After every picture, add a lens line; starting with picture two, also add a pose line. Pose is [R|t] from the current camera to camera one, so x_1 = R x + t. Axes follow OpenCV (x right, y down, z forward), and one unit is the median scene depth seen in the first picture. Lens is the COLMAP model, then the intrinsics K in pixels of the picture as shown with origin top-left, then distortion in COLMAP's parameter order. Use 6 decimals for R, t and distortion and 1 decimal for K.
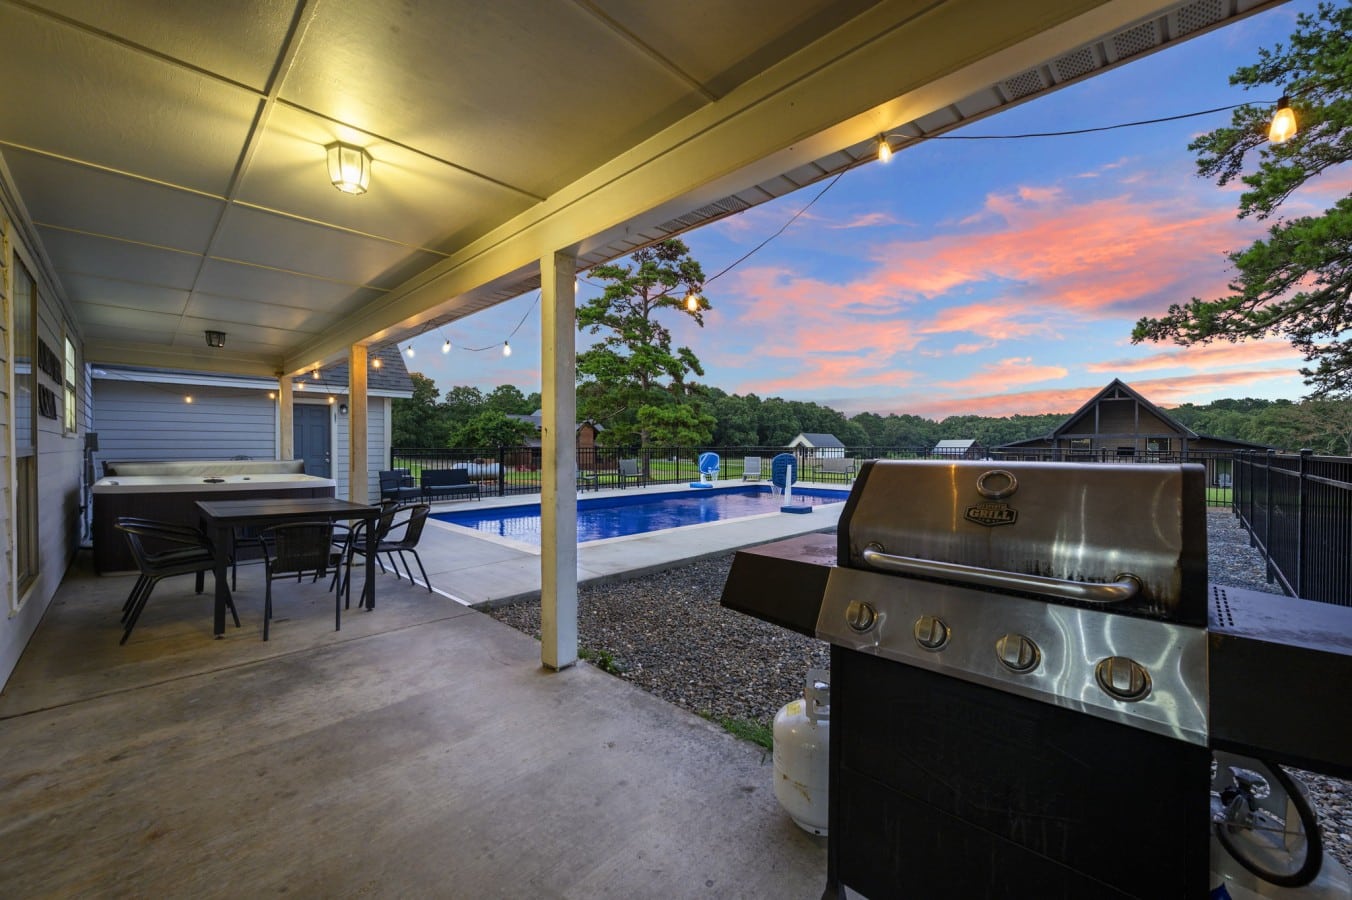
lens RADIAL K [[532.4, 0, 678.0], [0, 532.4, 448.2], [0, 0, 1]] dist [-0.004116, 0.002316]
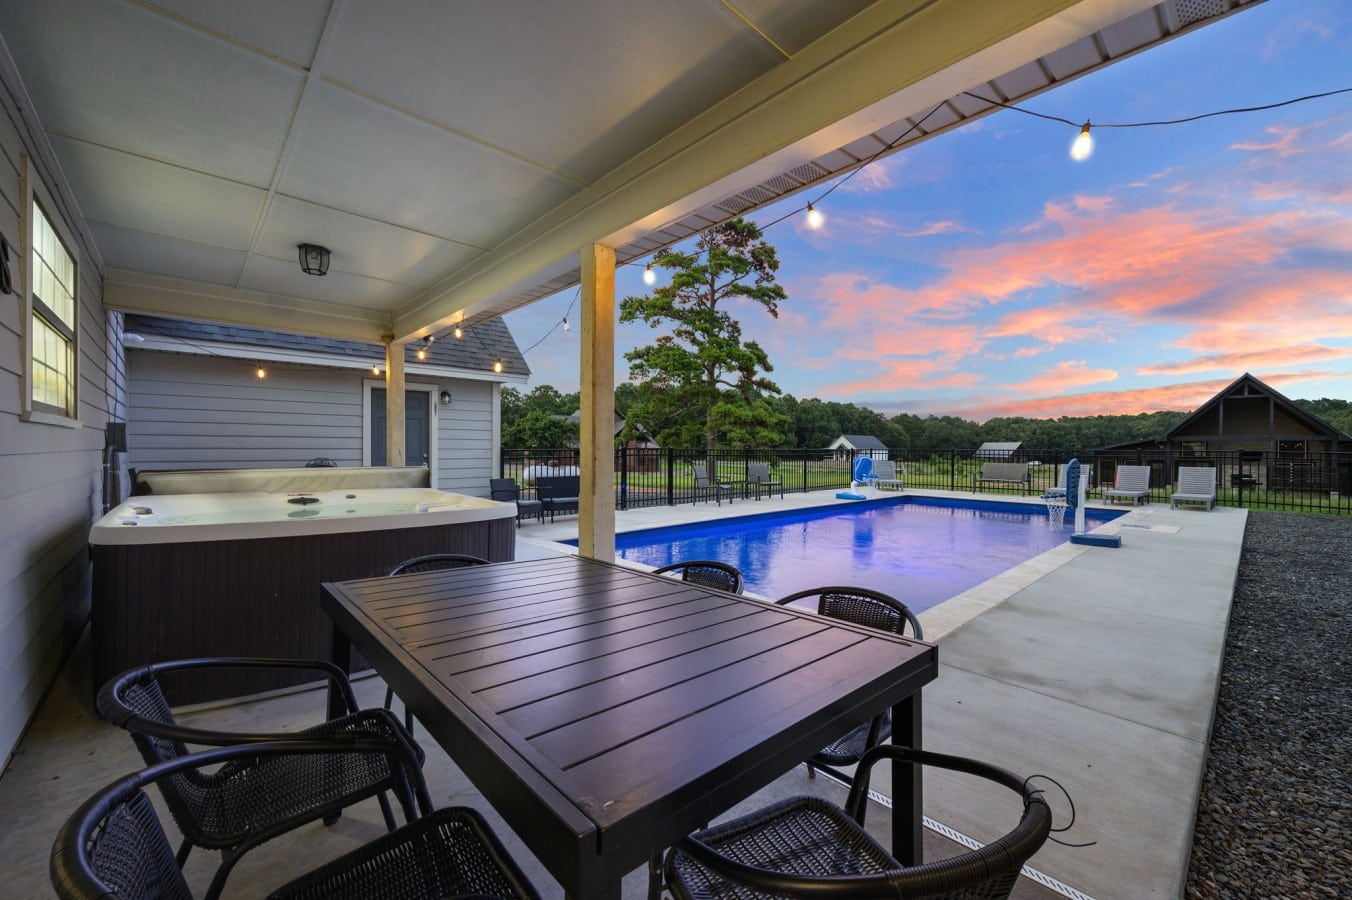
lens RADIAL K [[532.4, 0, 681.4], [0, 532.4, 449.7], [0, 0, 1]] dist [-0.004116, 0.002316]
pose [[0.999110, 0.004130, -0.041989, -0.076349], [-0.004148, 0.999991, -0.000348, 0.000085], [0.041987, 0.000522, 0.999118, 0.074865]]
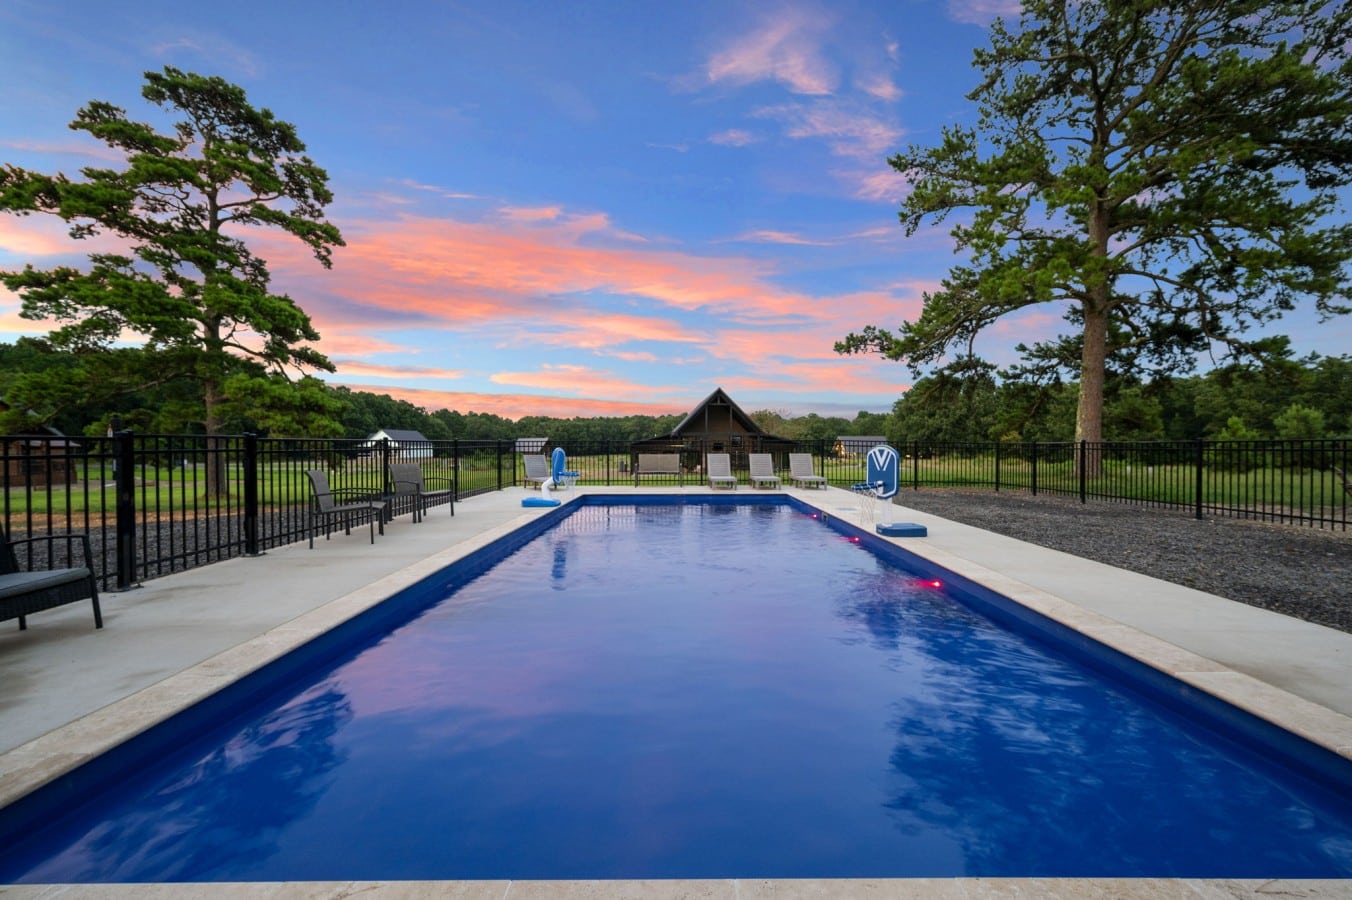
lens RADIAL K [[532.4, 0, 675.4], [0, 532.4, 452.5], [0, 0, 1]] dist [-0.004116, 0.002316]
pose [[0.714132, -0.013389, 0.699883, -0.114749], [0.006096, 0.999898, 0.012909, 0.002703], [-0.699984, -0.004952, 0.714141, 0.193264]]
